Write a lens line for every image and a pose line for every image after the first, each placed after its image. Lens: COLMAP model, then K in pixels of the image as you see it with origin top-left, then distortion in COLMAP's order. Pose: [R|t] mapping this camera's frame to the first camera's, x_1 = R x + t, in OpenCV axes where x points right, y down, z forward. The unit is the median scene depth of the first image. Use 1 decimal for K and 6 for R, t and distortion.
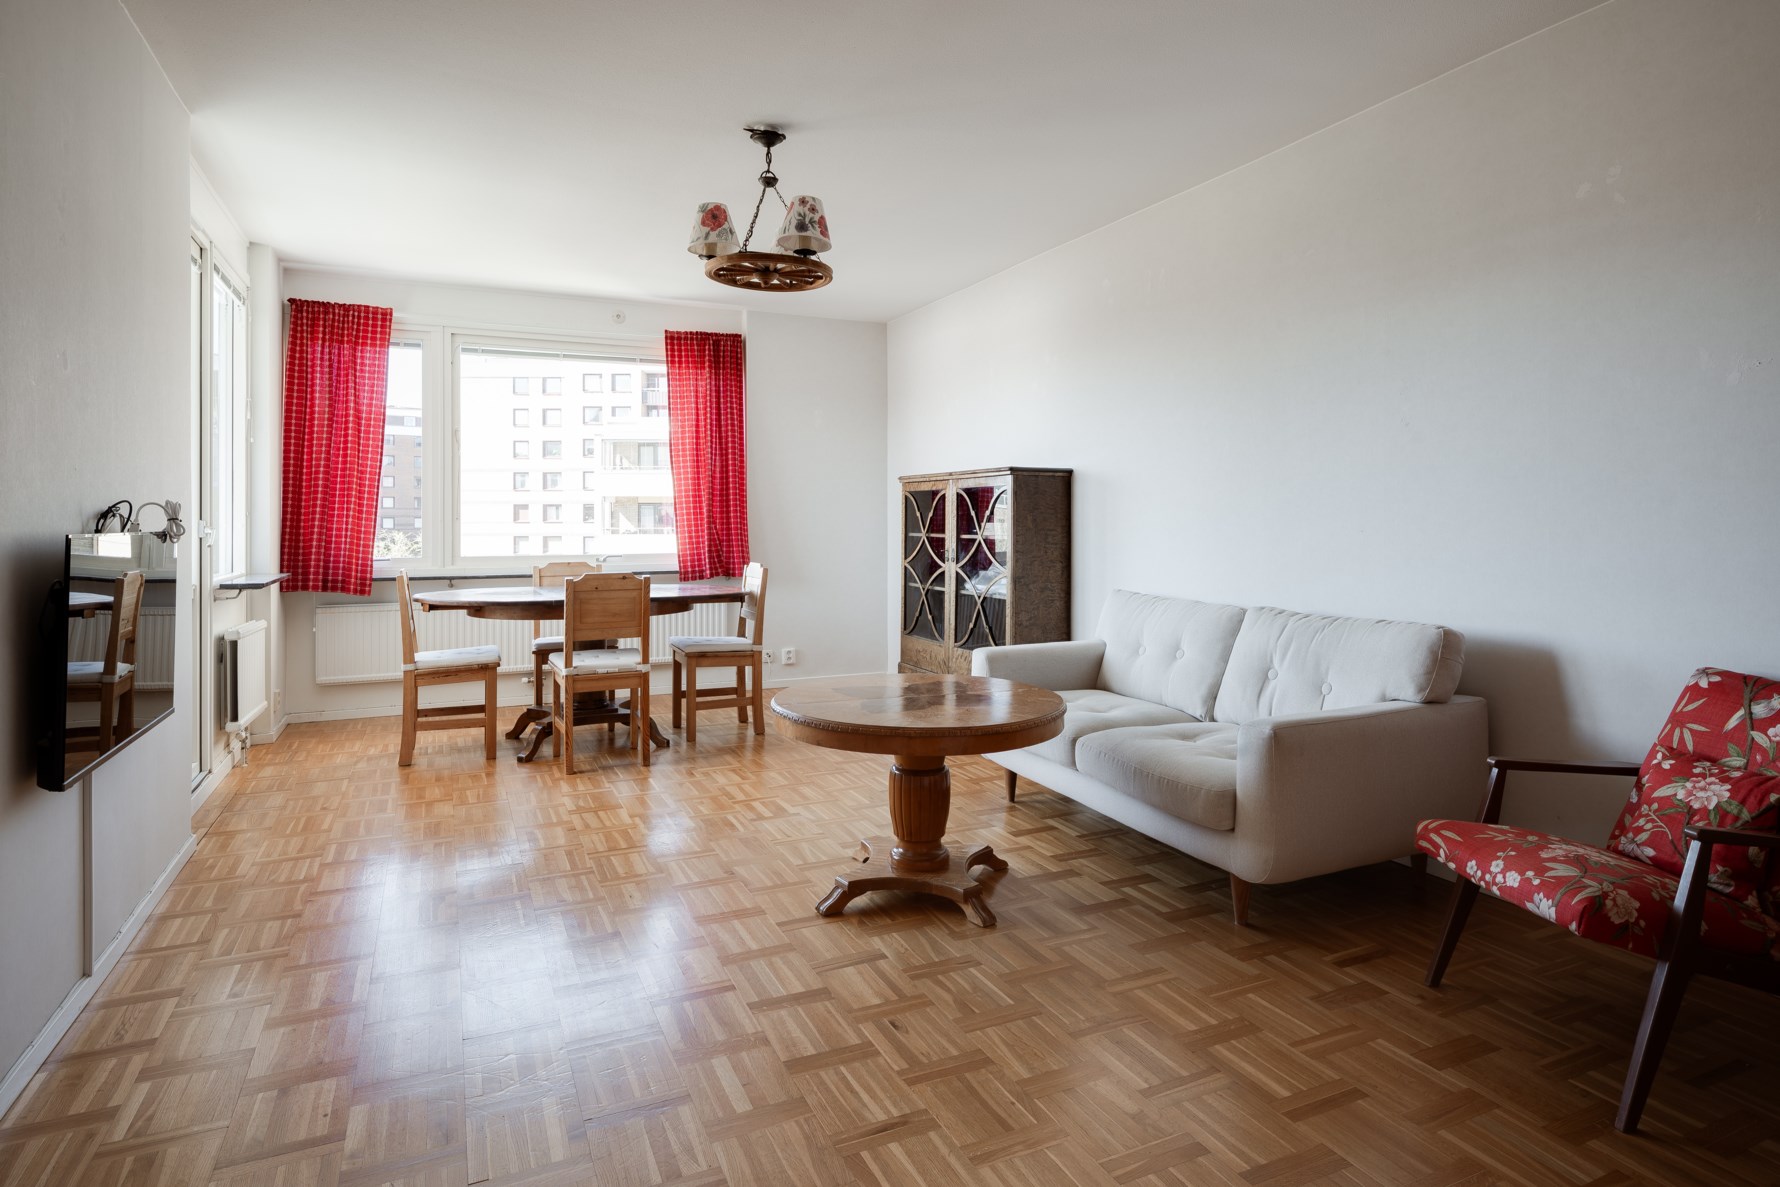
lens RADIAL K [[3769.1, 0, 890.0], [0, 3769.1, 593.5], [0, 0, 1]] dist [-0.051647, -0.060244]
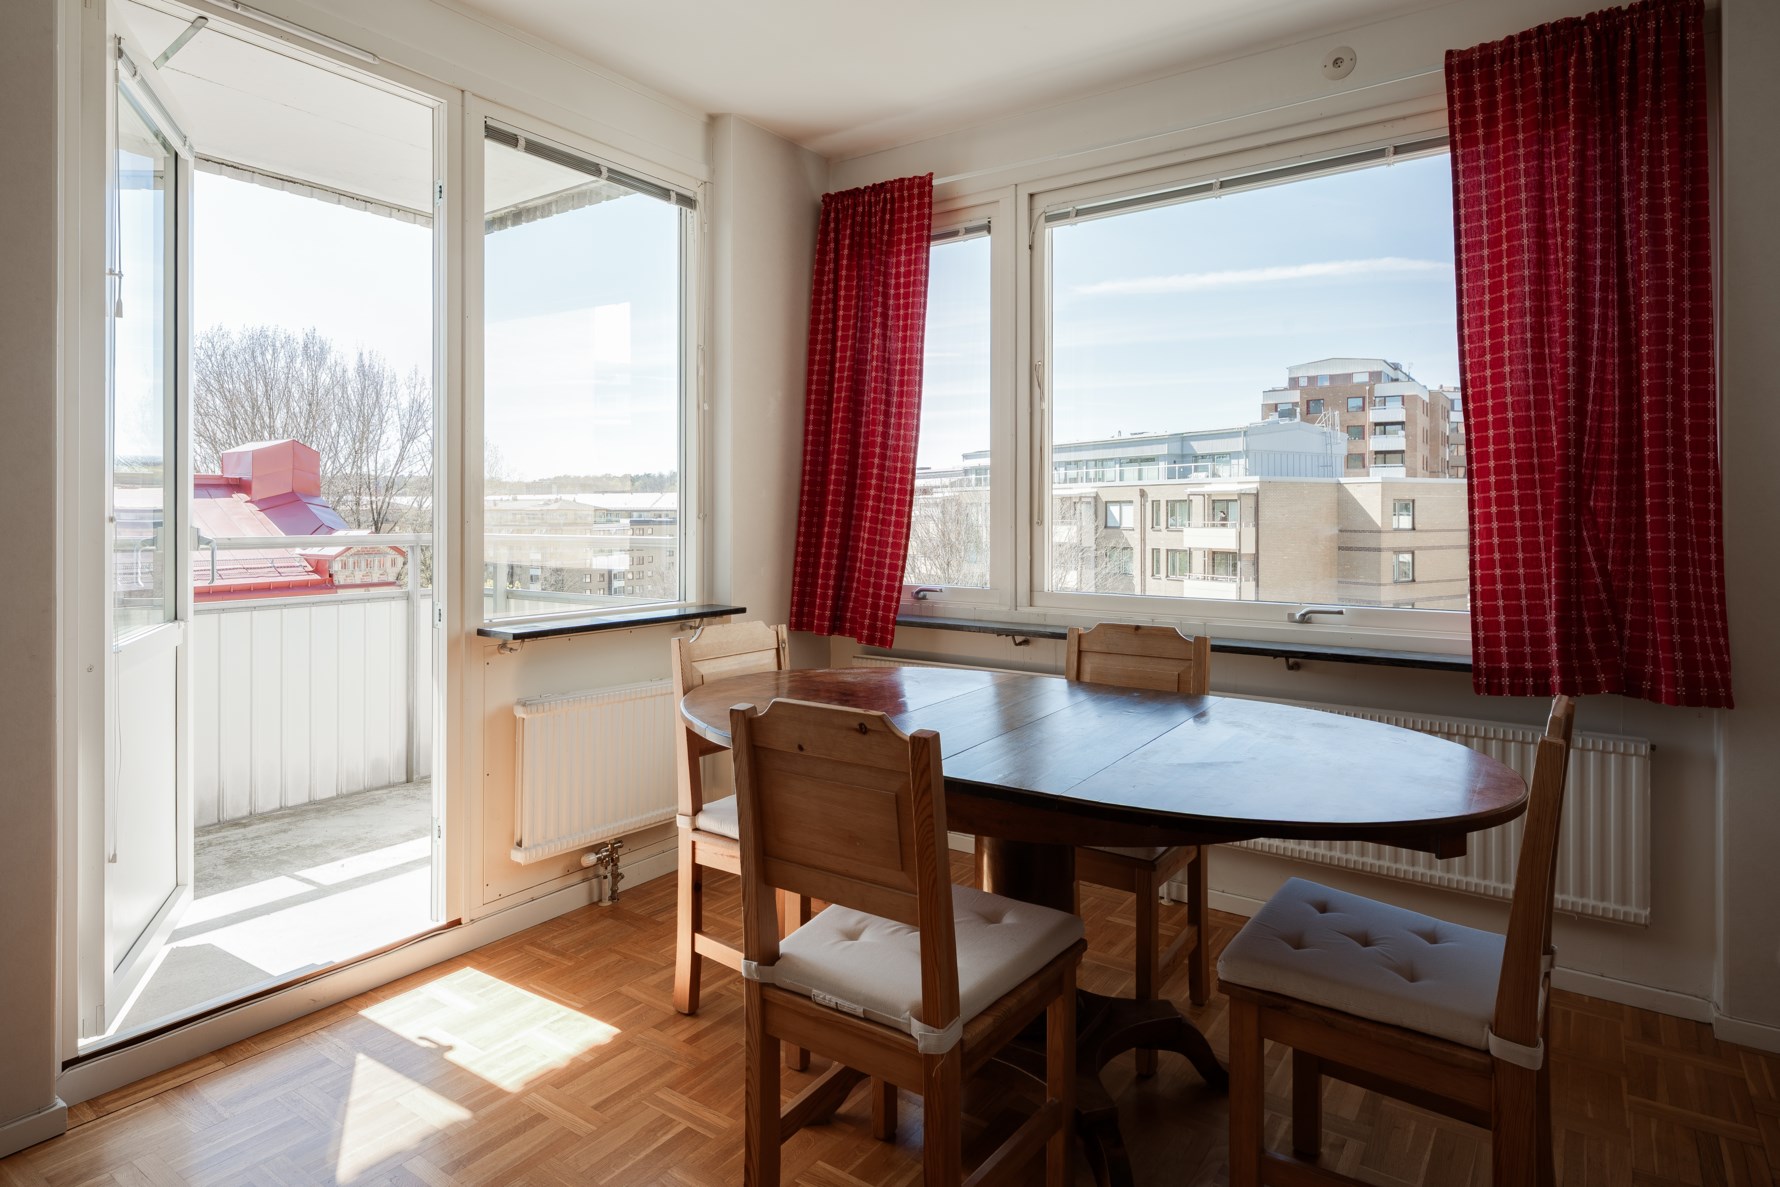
lens RADIAL K [[995.4, 0, 894.2], [0, 995.4, 513.4], [0, 0, 1]] dist [-0.001074, -0.000154]
pose [[0.484247, 0.002170, -0.874929, 0.003877], [-0.012111, 0.999918, -0.004223, -0.020529], [0.874848, 0.012641, 0.484233, 0.911754]]
